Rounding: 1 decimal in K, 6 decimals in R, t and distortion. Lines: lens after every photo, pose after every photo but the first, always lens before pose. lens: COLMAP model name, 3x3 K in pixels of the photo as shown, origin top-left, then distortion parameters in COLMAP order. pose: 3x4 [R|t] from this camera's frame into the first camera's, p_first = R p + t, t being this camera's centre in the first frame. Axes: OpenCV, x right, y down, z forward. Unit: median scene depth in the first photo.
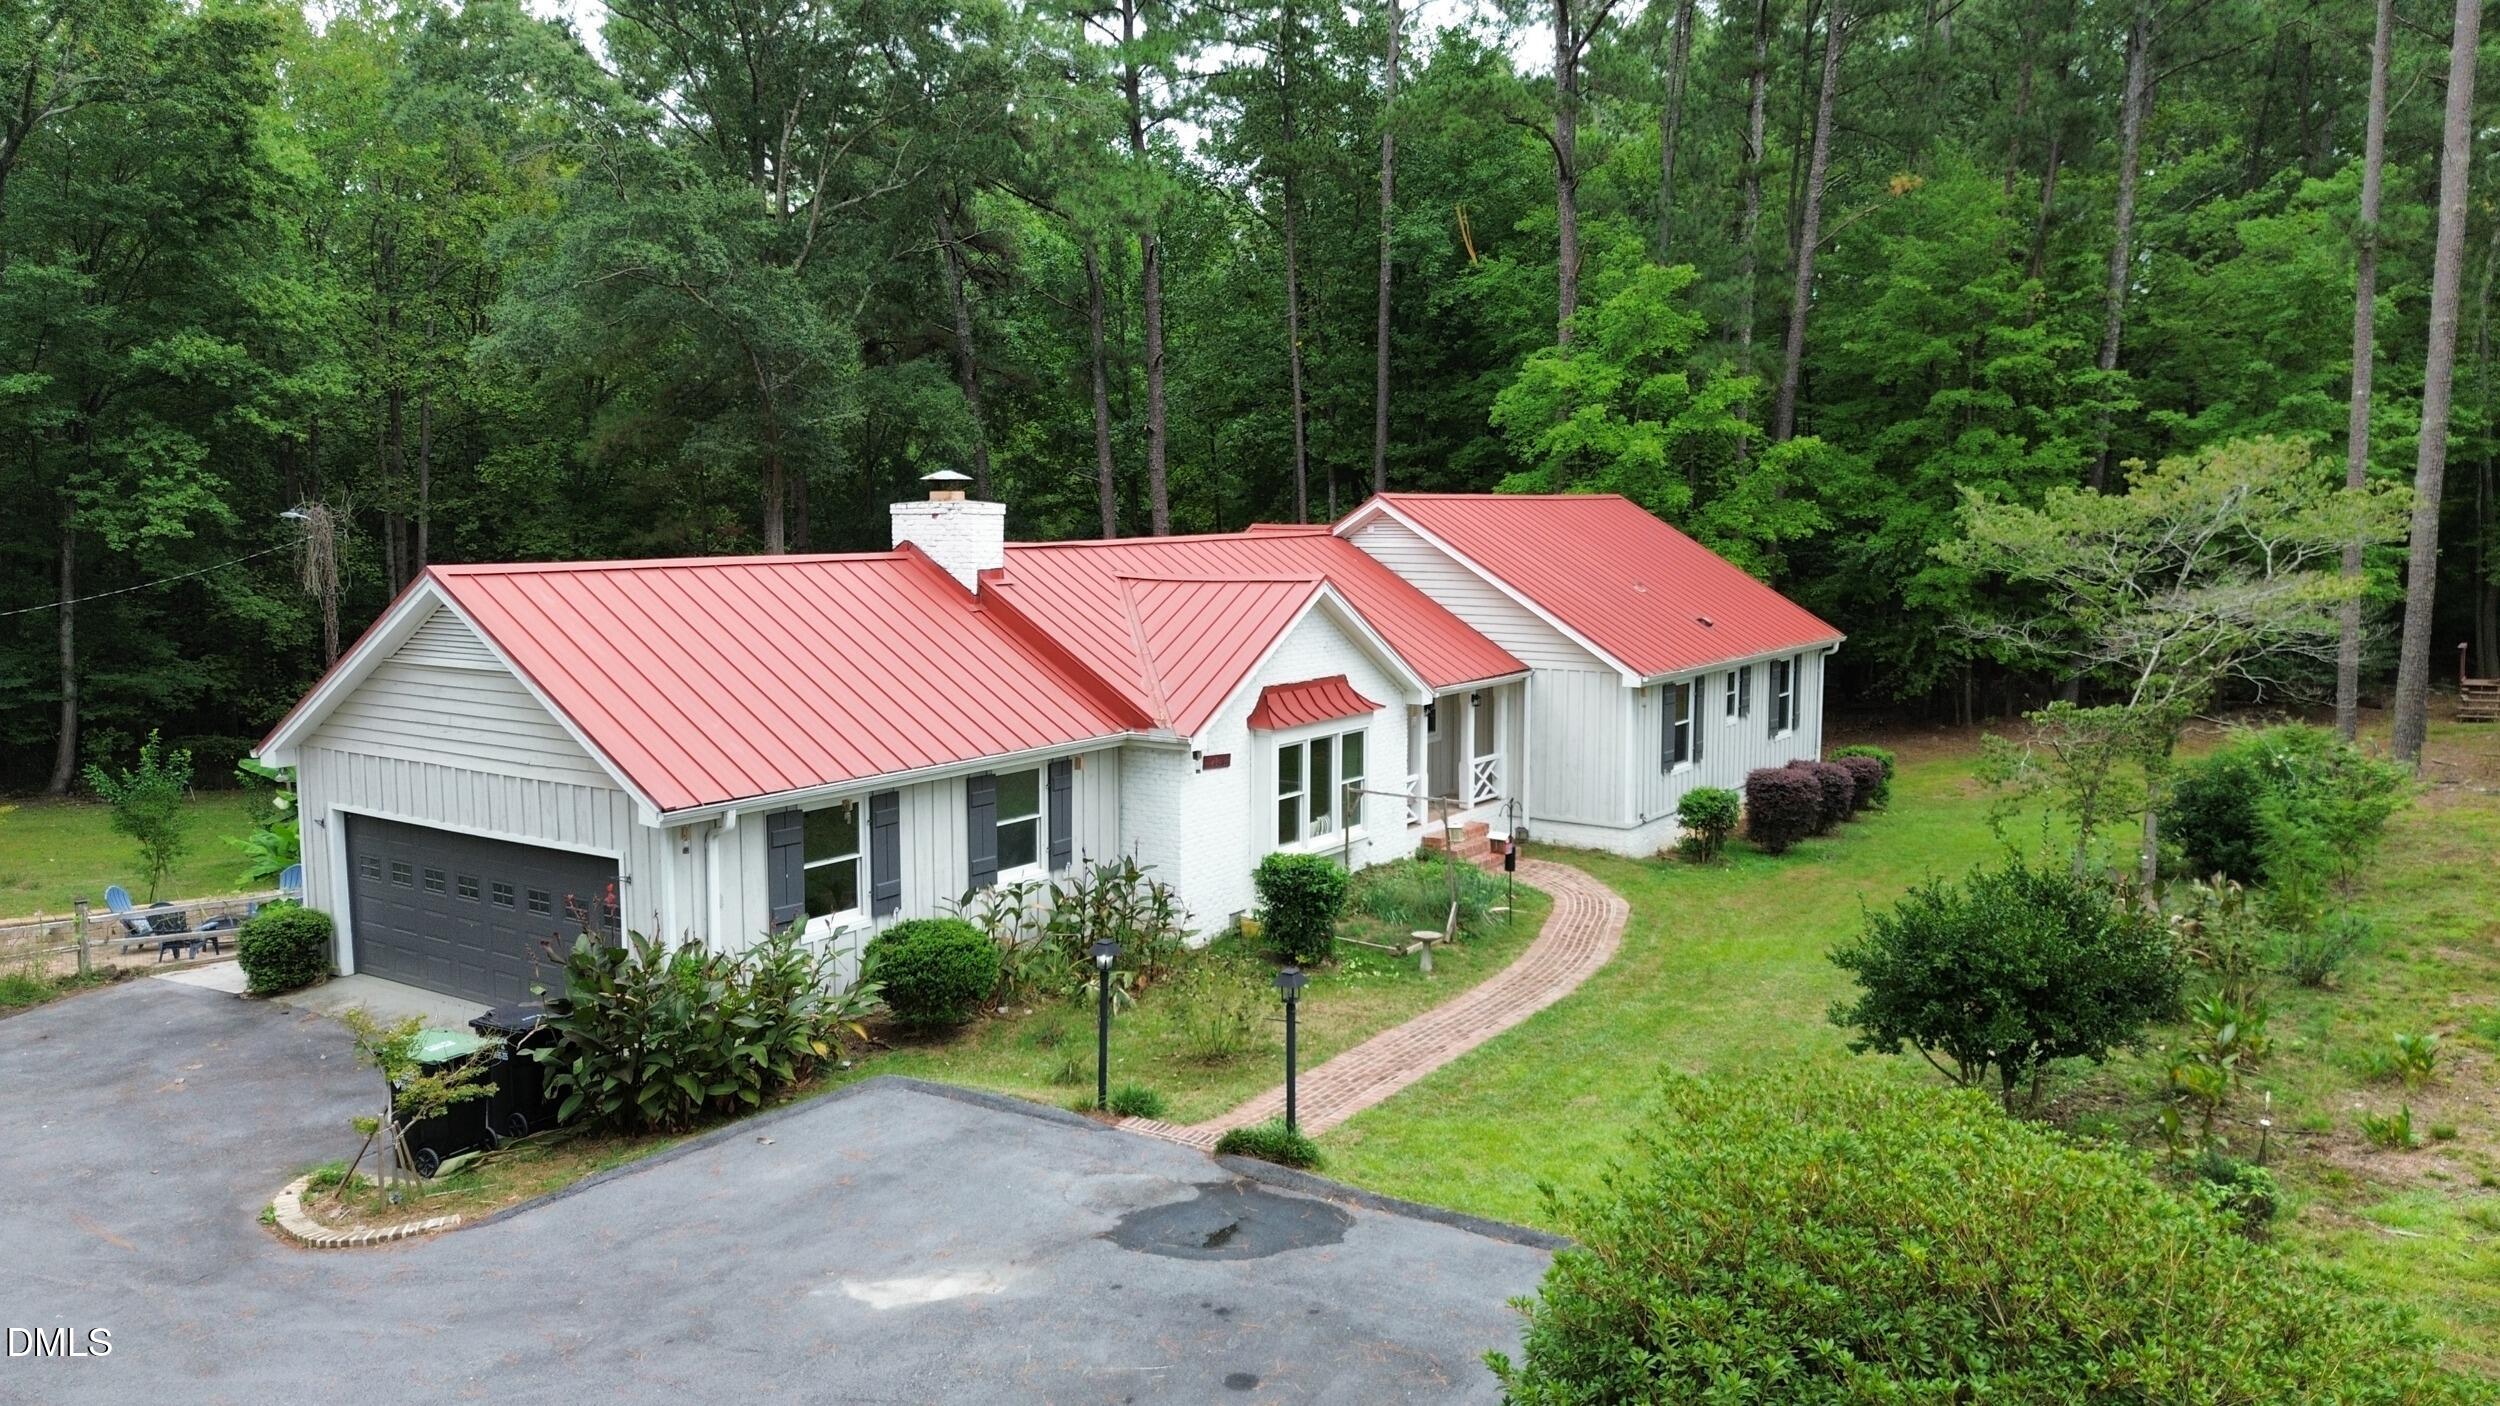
lens RADIAL K [[1768.5, 0, 1250.0], [0, 1768.5, 703.0], [0, 0, 1]] dist [0.075759, -0.122209]
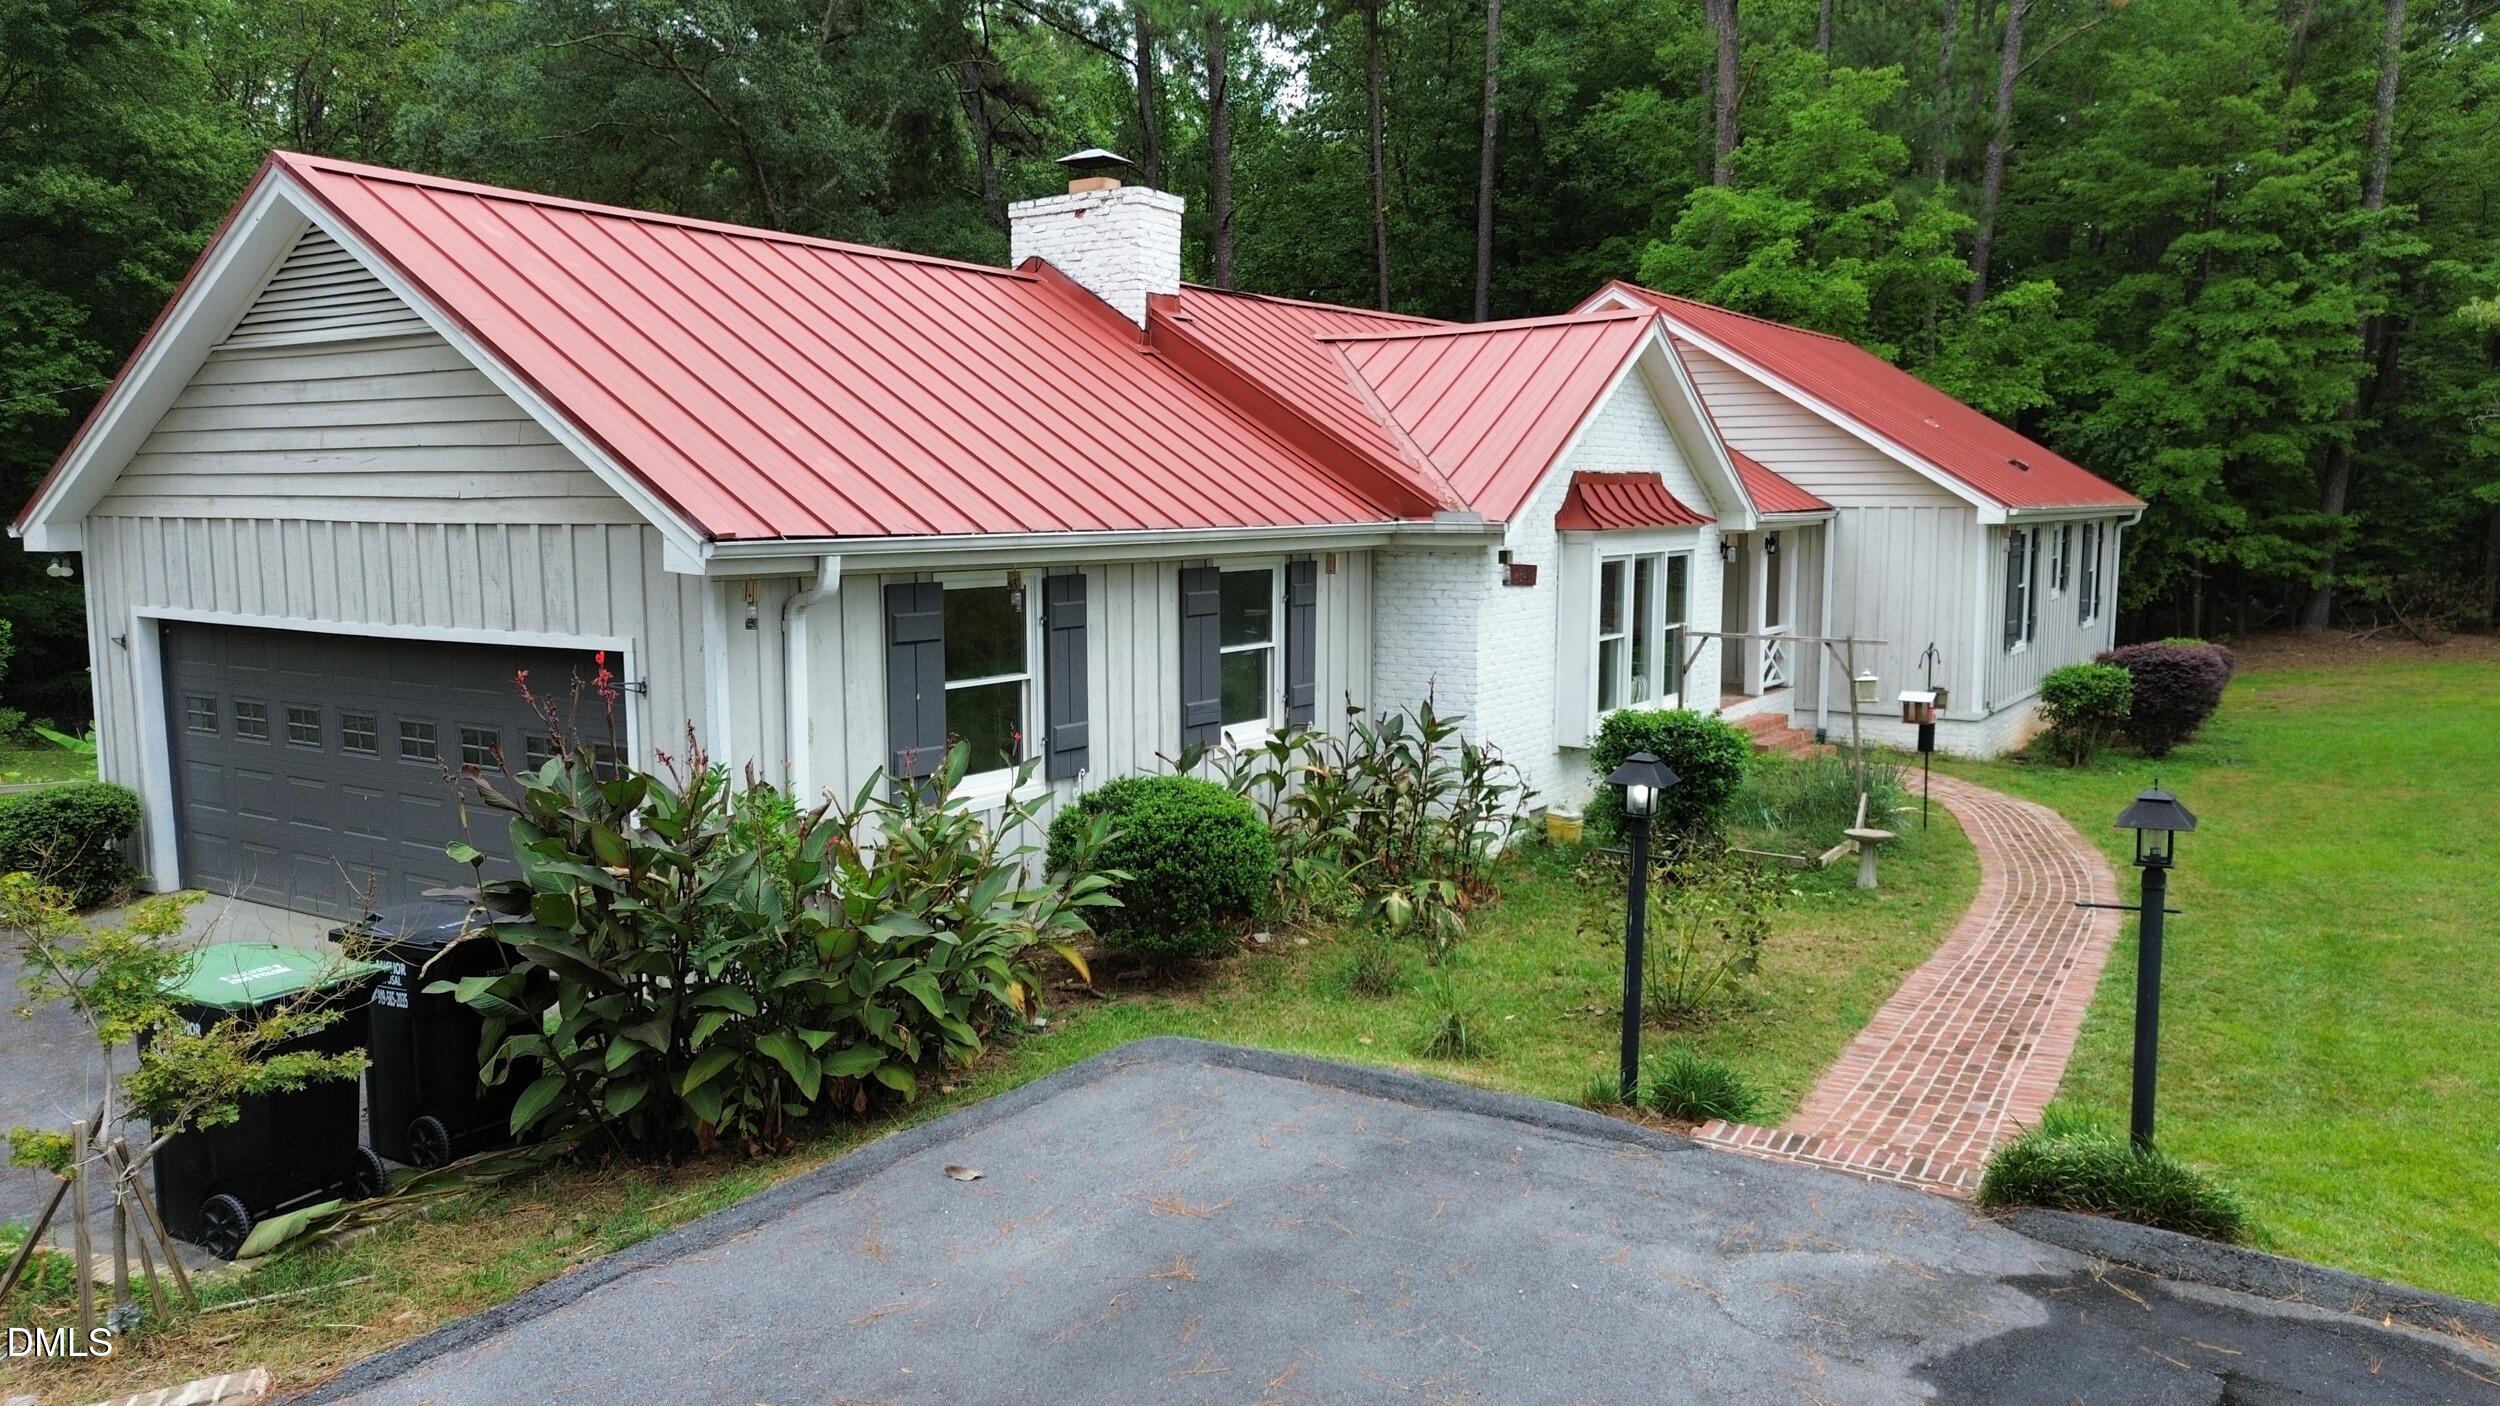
lens RADIAL K [[1794.5, 0, 1250.0], [0, 1794.5, 703.0], [0, 0, 1]] dist [0.082912, -0.106450]
pose [[0.999912, -0.003702, 0.012710, -0.145677], [0.003618, 0.999972, 0.006609, 0.086779], [-0.012735, -0.006563, 0.999897, 0.381426]]
